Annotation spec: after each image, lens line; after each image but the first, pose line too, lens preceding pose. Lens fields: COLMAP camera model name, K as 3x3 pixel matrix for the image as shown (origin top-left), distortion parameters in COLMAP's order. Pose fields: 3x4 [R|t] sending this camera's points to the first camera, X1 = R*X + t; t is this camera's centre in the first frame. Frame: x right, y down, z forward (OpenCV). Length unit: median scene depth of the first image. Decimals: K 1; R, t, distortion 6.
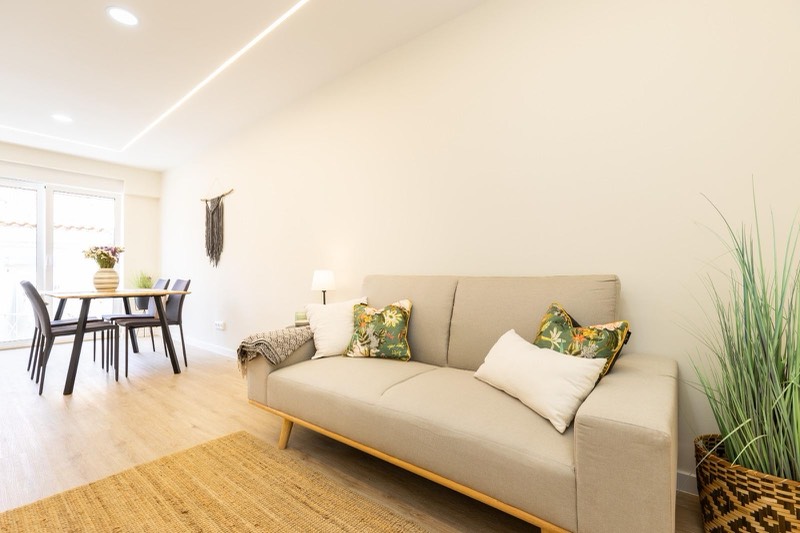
lens RADIAL K [[358.8, 0, 397.5], [0, 358.8, 272.1], [0, 0, 1]] dist [0.003043, -0.000325]
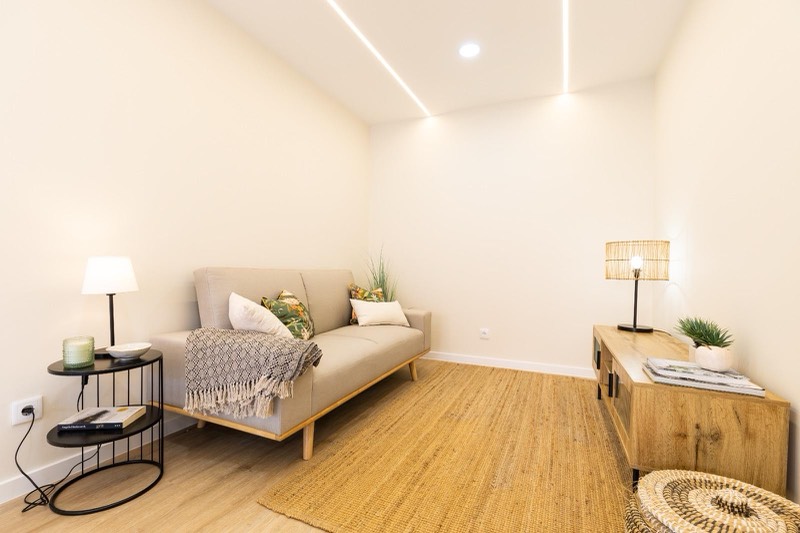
lens RADIAL K [[358.8, 0, 397.5], [0, 358.8, 272.1], [0, 0, 1]] dist [0.003043, -0.000325]
pose [[-0.247181, 0.000016, 0.968969, -1.267057], [-0.012987, 0.999910, -0.003329, 0.020225], [-0.968882, -0.013407, -0.247159, 1.020779]]
